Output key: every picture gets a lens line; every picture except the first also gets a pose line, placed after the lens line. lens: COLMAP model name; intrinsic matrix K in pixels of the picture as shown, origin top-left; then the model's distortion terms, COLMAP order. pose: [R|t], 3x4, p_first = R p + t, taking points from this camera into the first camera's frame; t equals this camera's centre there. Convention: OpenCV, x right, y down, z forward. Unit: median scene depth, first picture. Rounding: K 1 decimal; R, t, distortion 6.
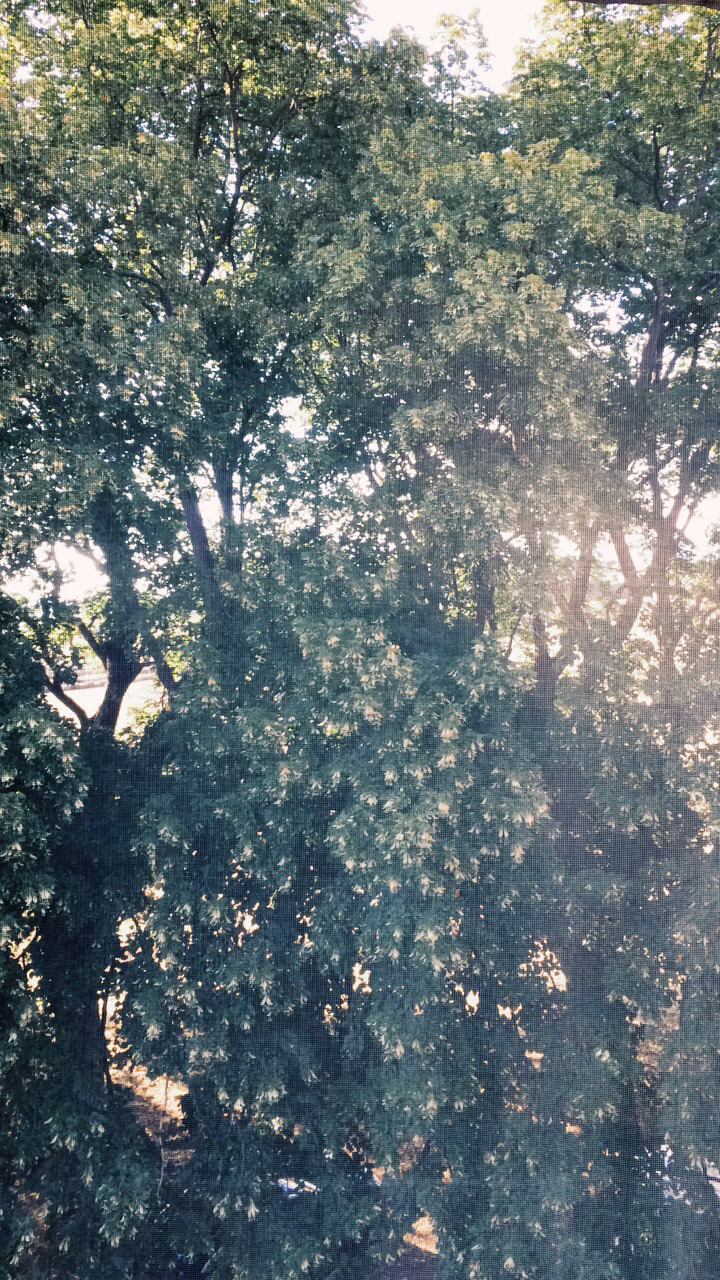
lens RADIAL K [[1111.8, 0, 361.0], [0, 1111.8, 638.8], [0, 0, 1]] dist [-0.008735, -0.010694]
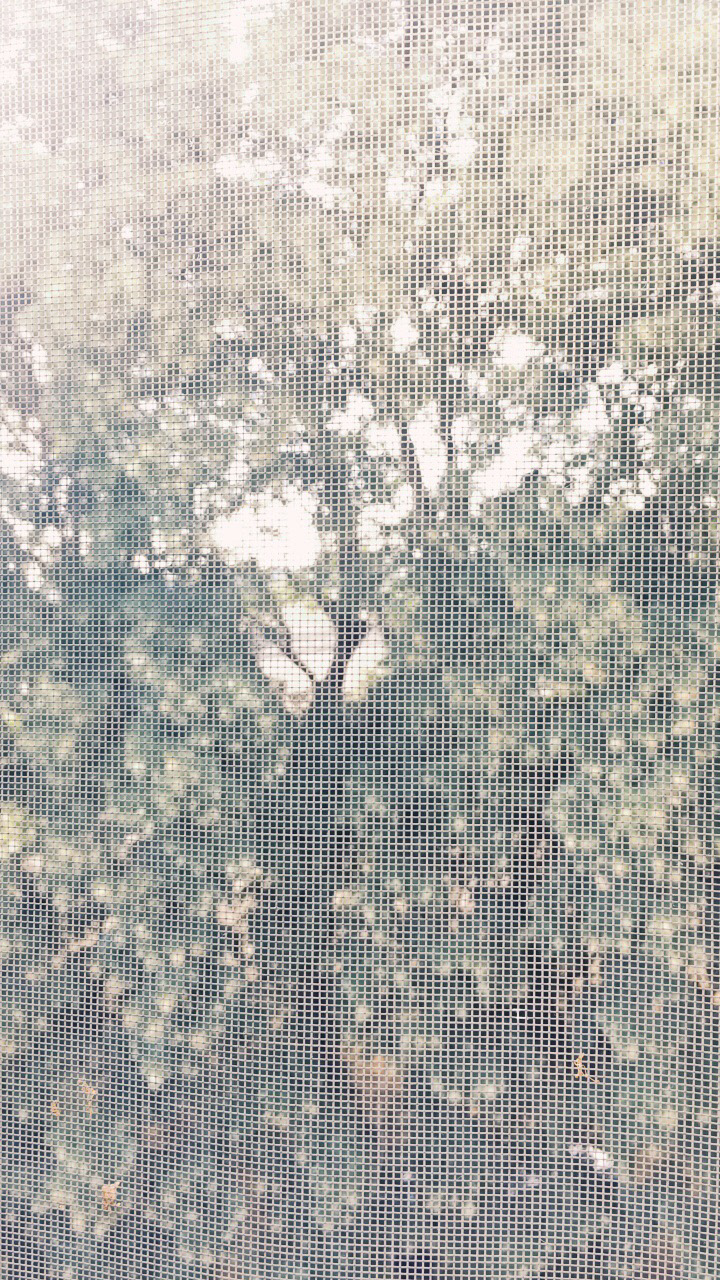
lens RADIAL K [[1111.8, 0, 357.1], [0, 1111.8, 643.8], [0, 0, 1]] dist [-0.008735, -0.010694]
pose [[0.972979, -0.008416, -0.230741, 0.028774], [0.016462, 0.999321, 0.032966, 0.012249], [0.230307, -0.035873, 0.972457, 0.101960]]
